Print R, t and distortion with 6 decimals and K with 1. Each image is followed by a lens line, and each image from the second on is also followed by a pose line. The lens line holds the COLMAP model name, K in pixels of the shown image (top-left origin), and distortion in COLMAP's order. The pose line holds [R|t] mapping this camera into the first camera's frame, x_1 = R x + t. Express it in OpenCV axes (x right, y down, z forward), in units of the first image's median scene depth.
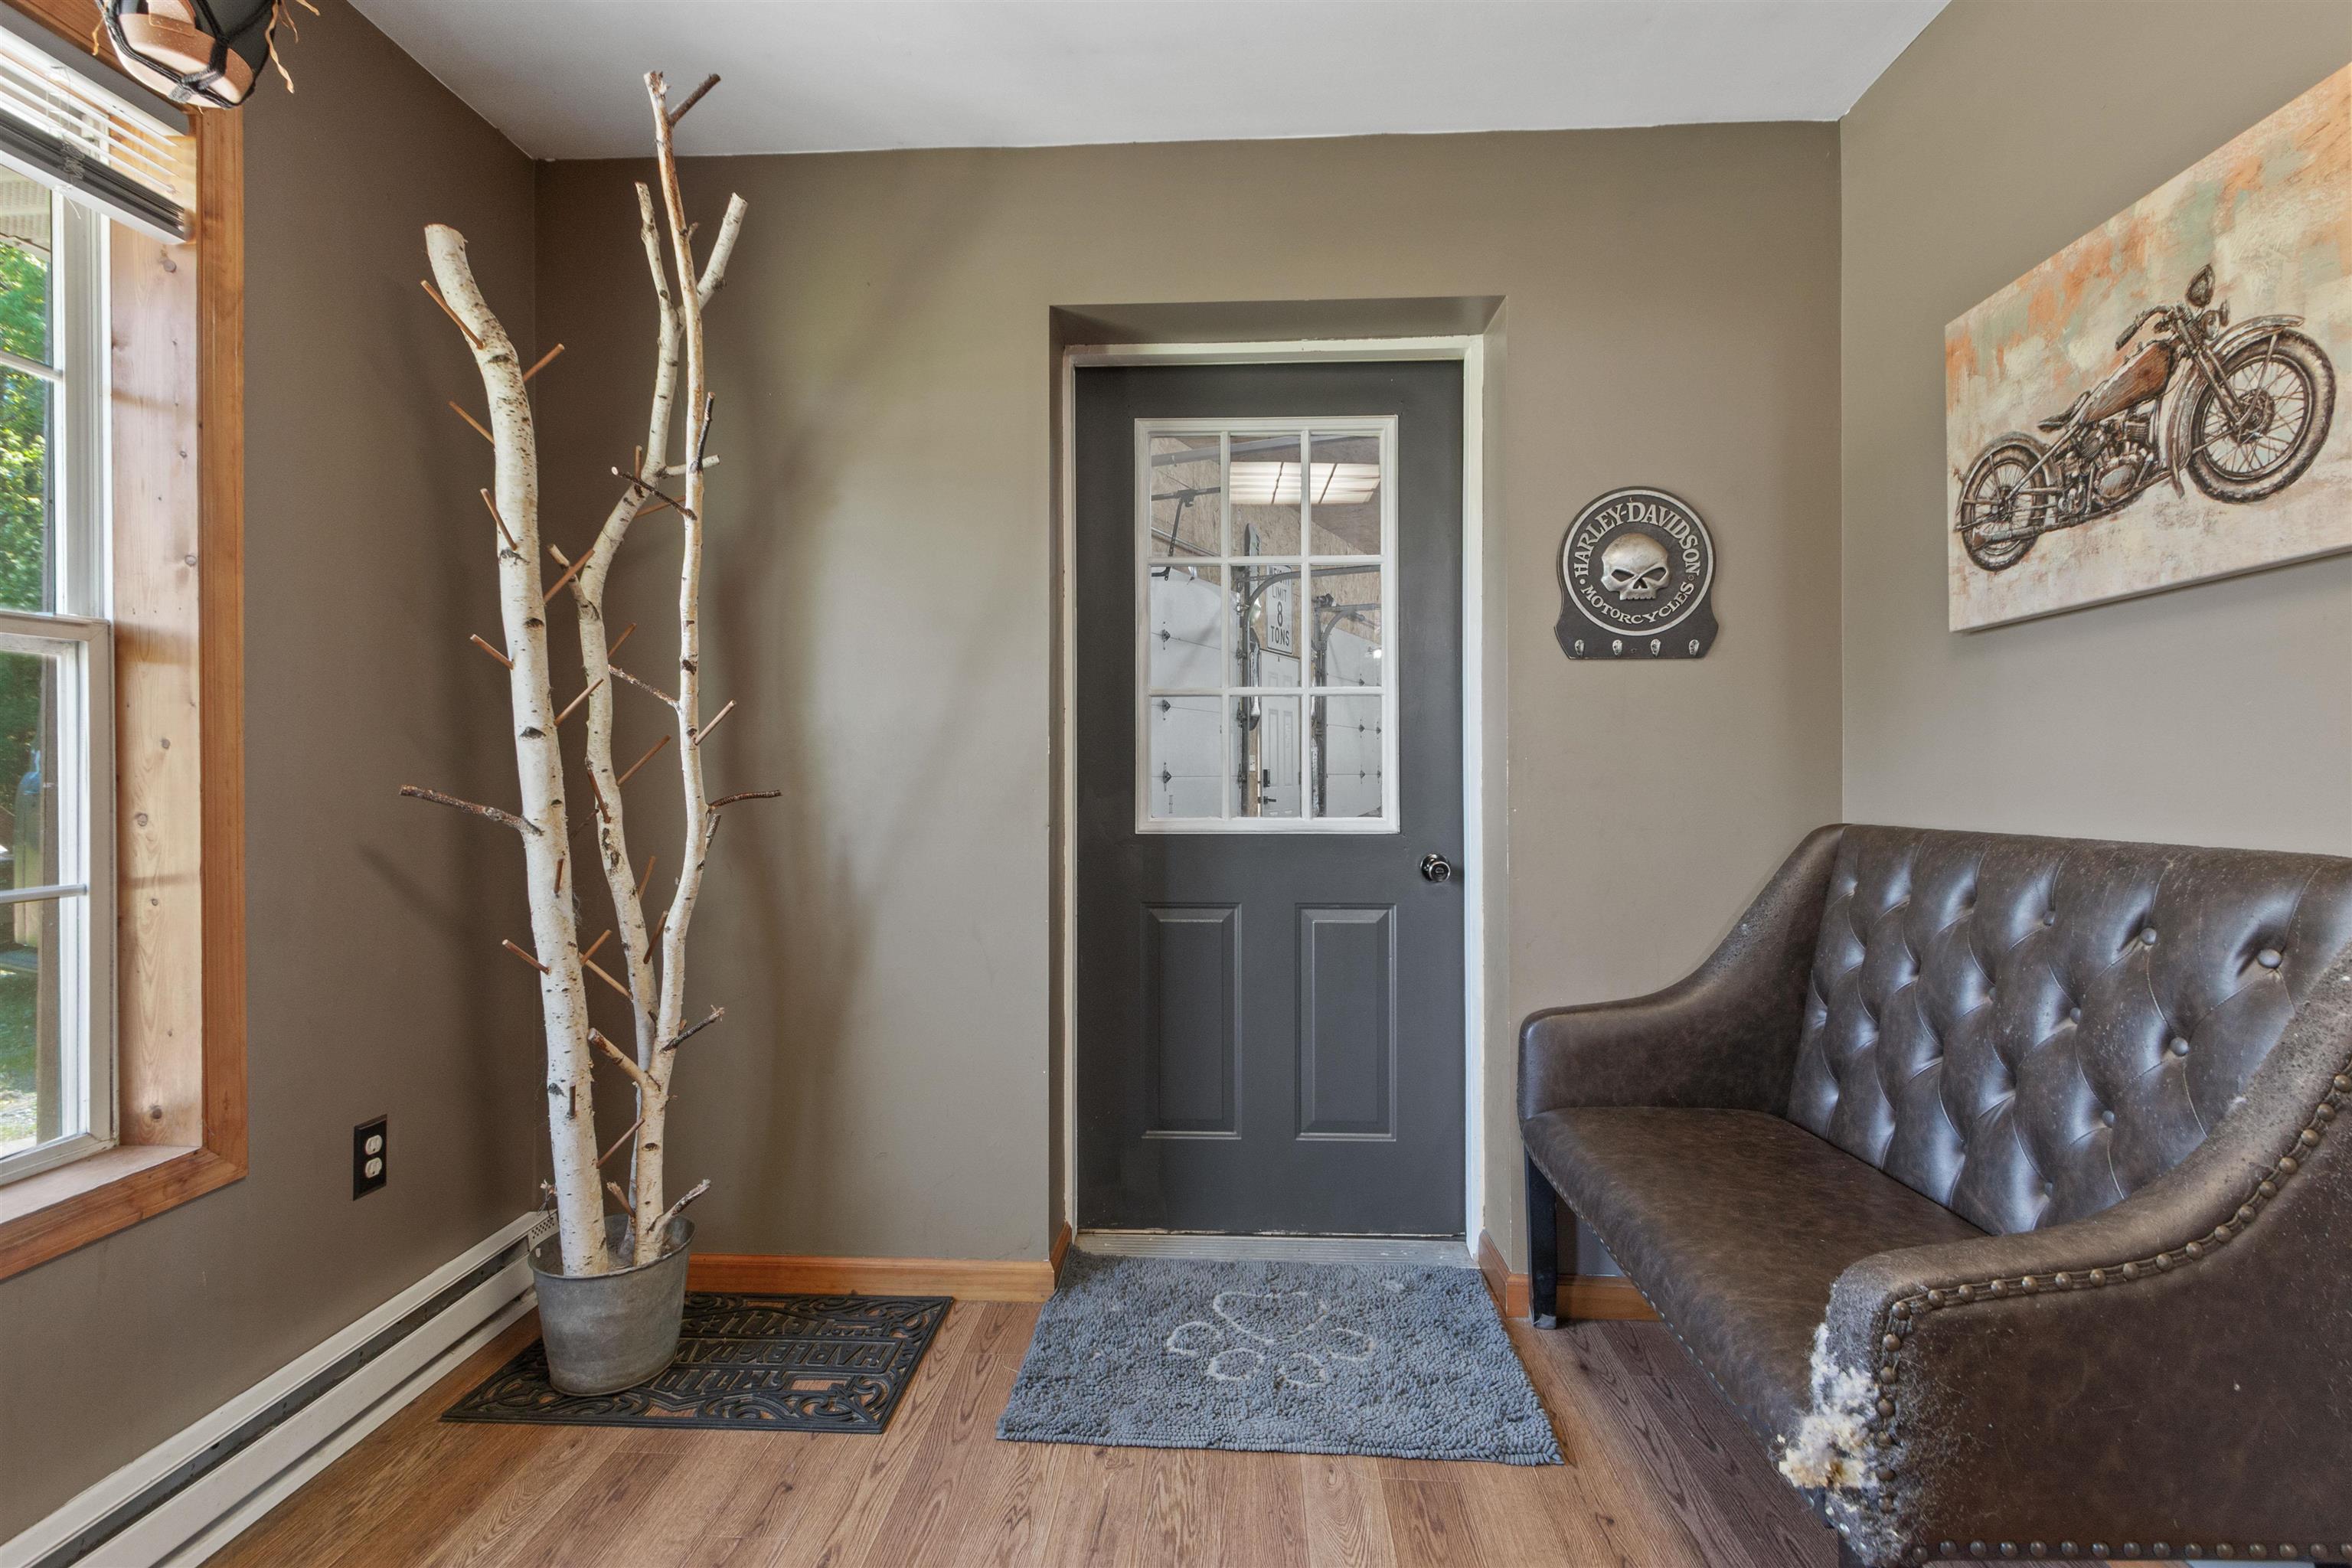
lens RADIAL K [[1092.9, 0, 1170.3], [0, 1092.9, 766.2], [0, 0, 1]] dist [0.003100, -0.000368]
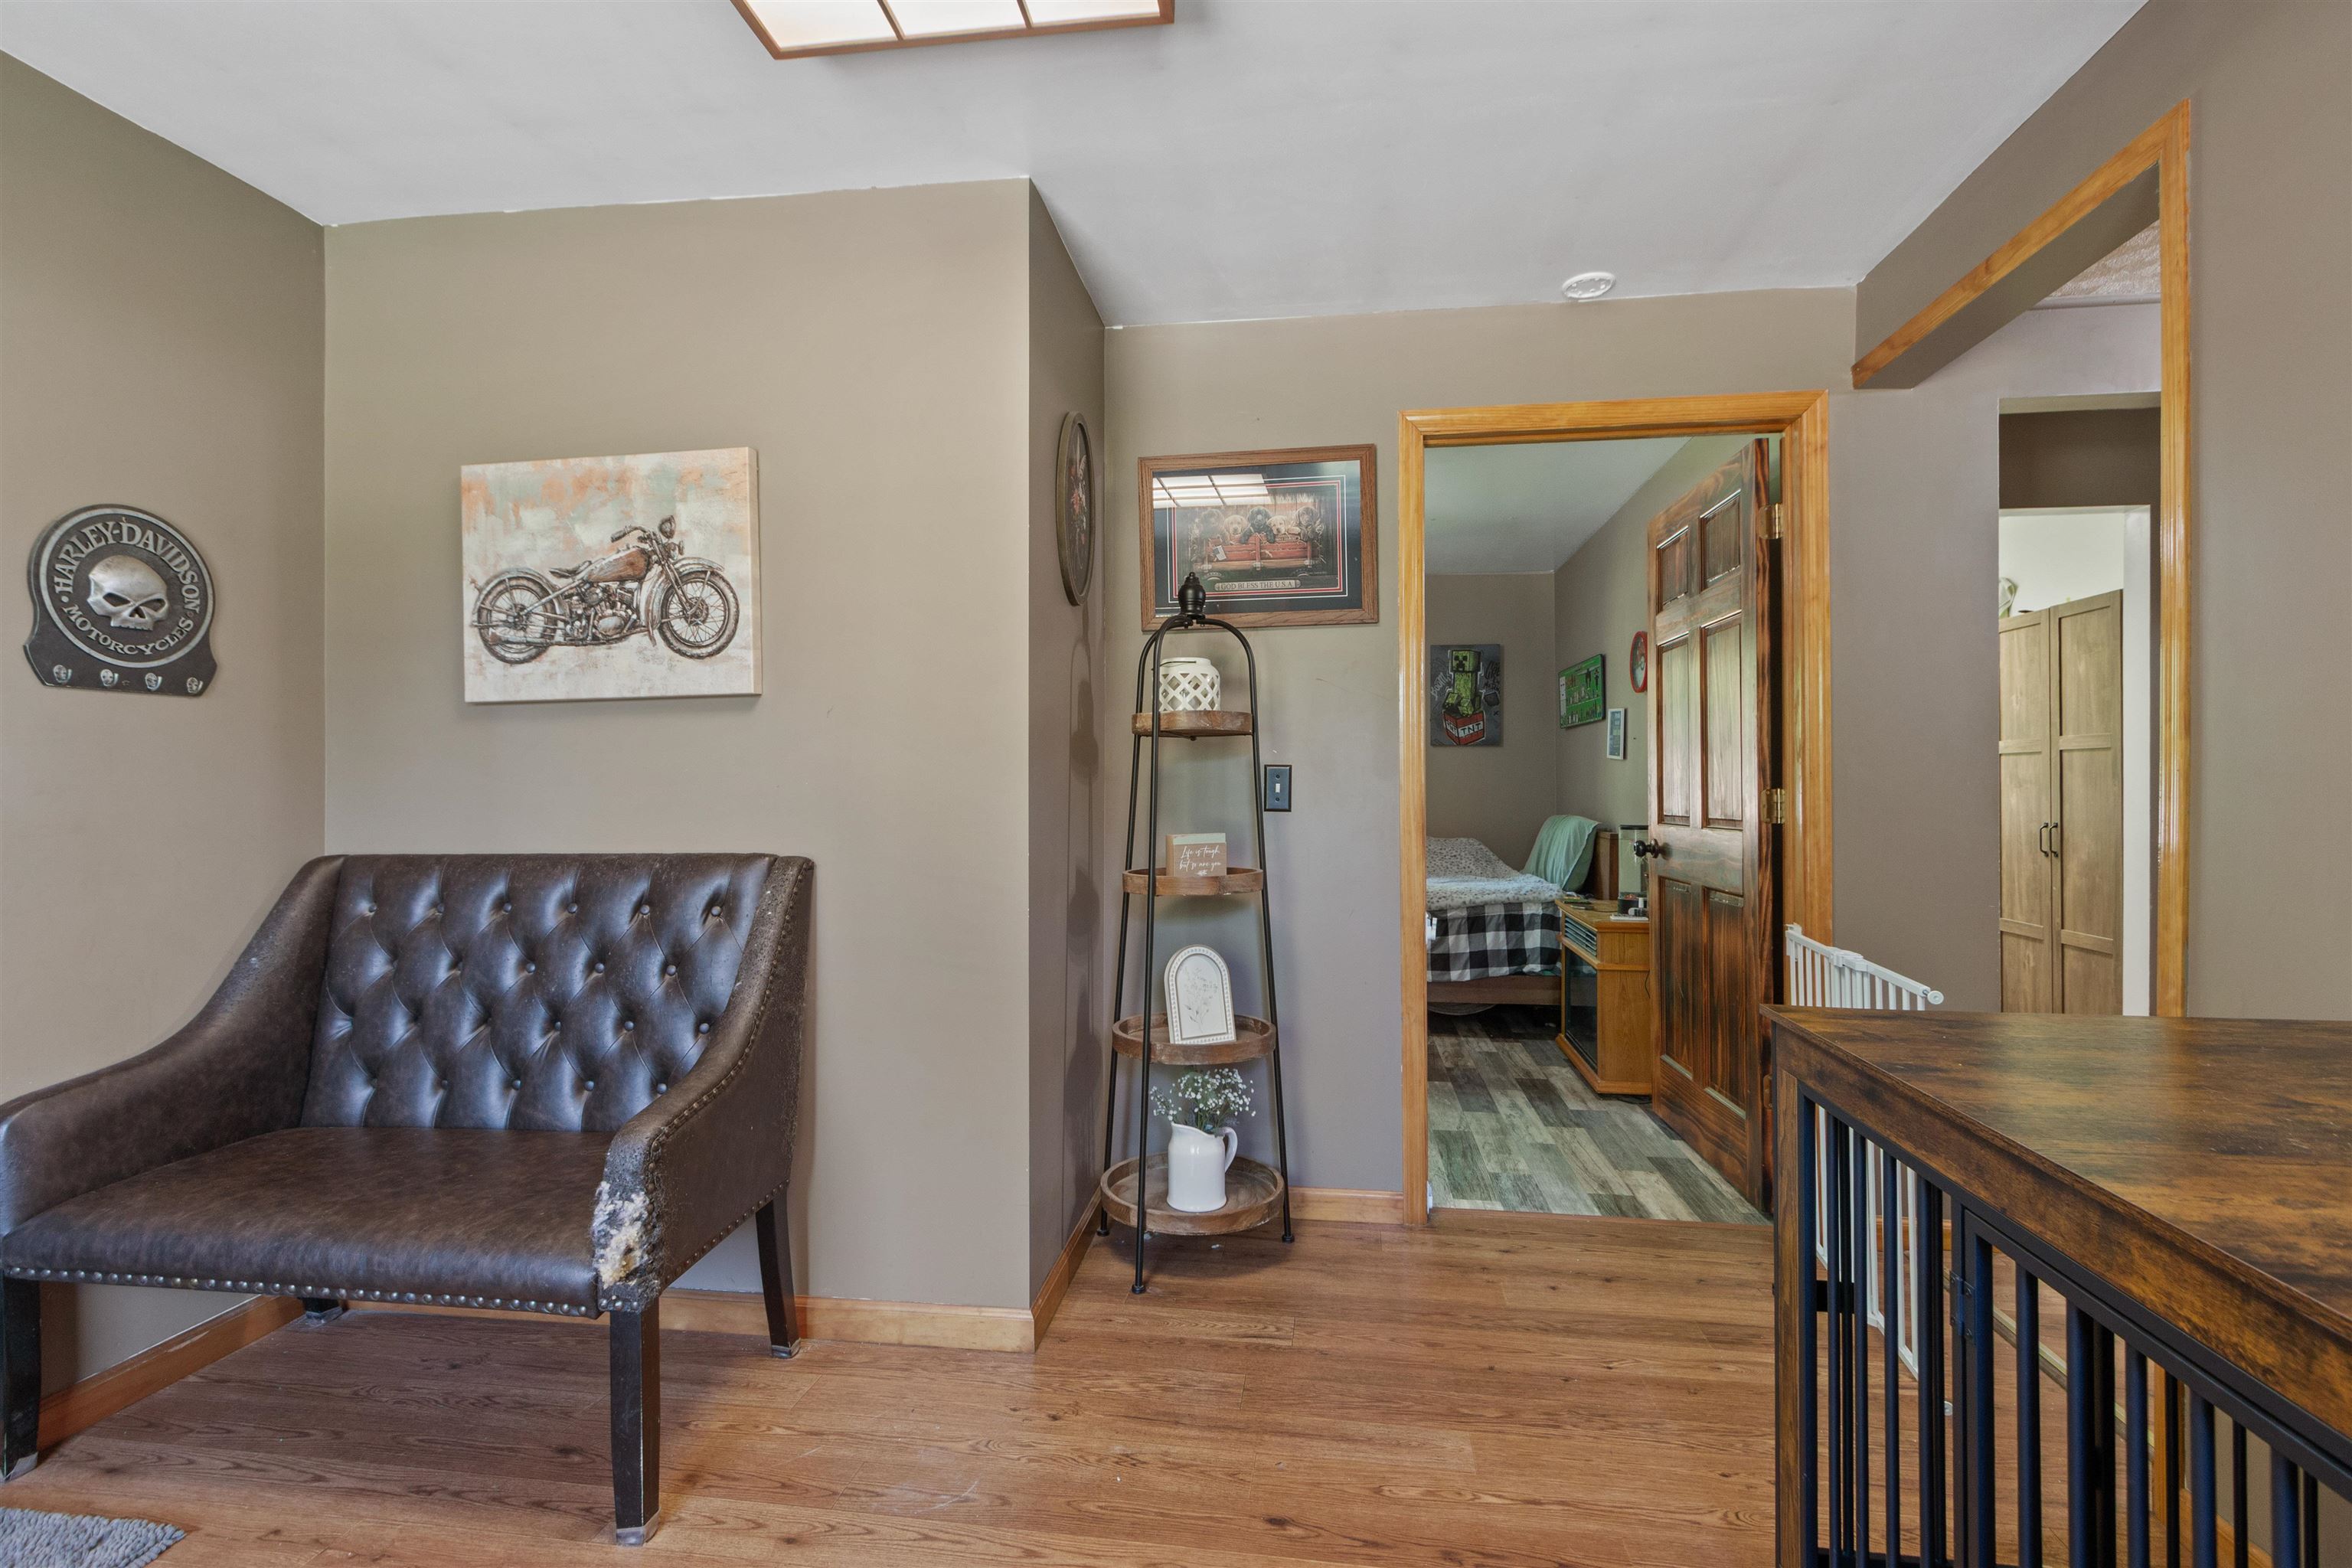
lens RADIAL K [[1073.3, 0, 1167.5], [0, 1073.3, 780.1], [0, 0, 1]] dist [0.002527, -0.001880]
pose [[0.092110, 0.003668, 0.995742, -0.554115], [-0.001884, 0.999992, -0.003510, -0.030643], [-0.995747, -0.001553, 0.092116, 0.055272]]
